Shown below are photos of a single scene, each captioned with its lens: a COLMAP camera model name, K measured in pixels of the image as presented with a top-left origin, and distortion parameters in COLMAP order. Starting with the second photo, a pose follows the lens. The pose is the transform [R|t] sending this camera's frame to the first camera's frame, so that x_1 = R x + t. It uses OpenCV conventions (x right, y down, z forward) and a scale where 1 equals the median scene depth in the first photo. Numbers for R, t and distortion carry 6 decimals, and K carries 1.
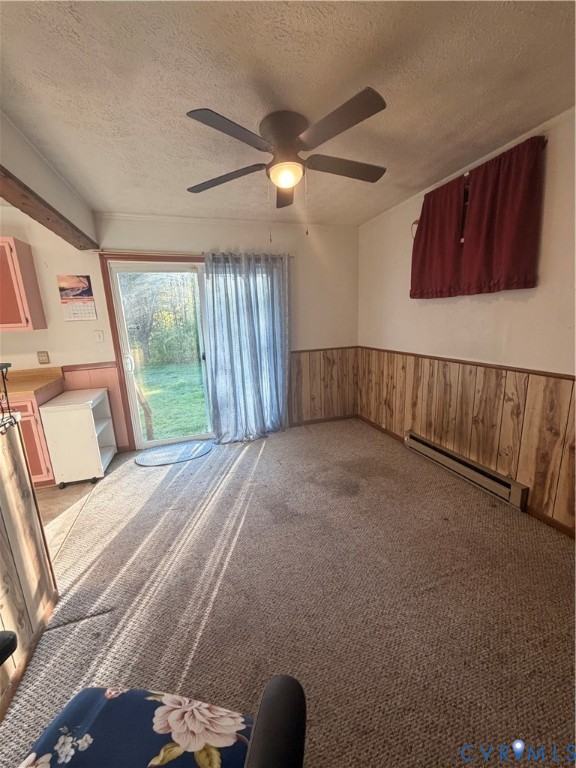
lens RADIAL K [[306.9, 0, 289.6], [0, 306.9, 383.2], [0, 0, 1]] dist [-0.000635, 0.000537]
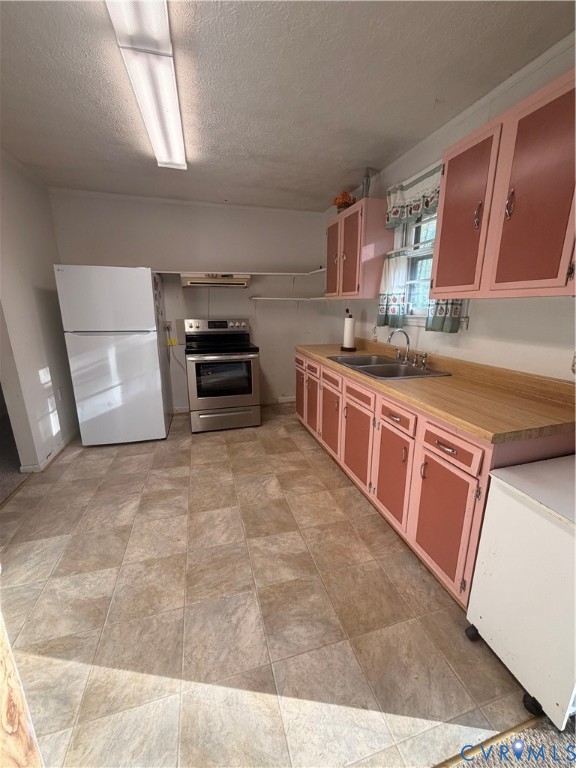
lens RADIAL K [[306.9, 0, 288.0], [0, 306.9, 382.8], [0, 0, 1]] dist [-0.000635, 0.000537]
pose [[-0.031593, 0.283701, -0.958392, -0.380380], [-0.209583, 0.935673, 0.283885, -0.094451], [0.977280, 0.209831, 0.029898, 0.610940]]
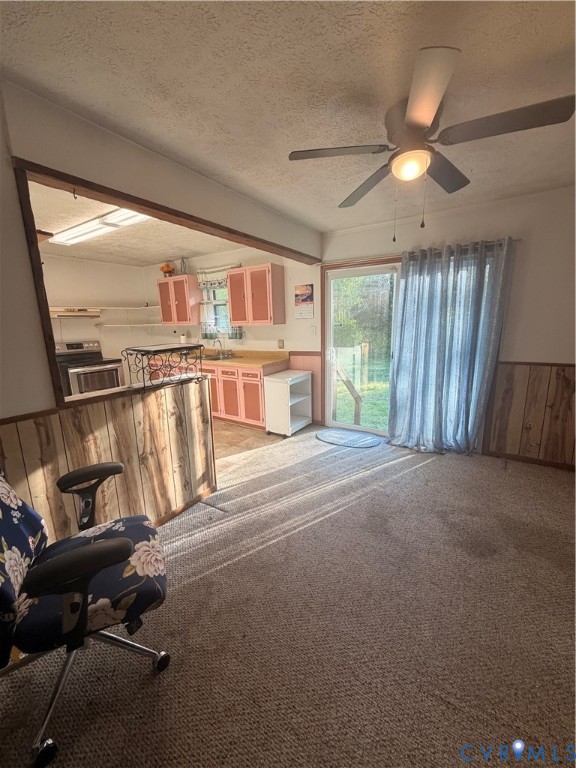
lens RADIAL K [[306.9, 0, 288.1], [0, 306.9, 383.4], [0, 0, 1]] dist [-0.000635, 0.000537]
pose [[0.634254, 0.176387, -0.752735, 0.353219], [-0.165634, 0.982021, 0.090552, -0.040038], [0.755174, 0.067245, 0.652066, 0.108265]]
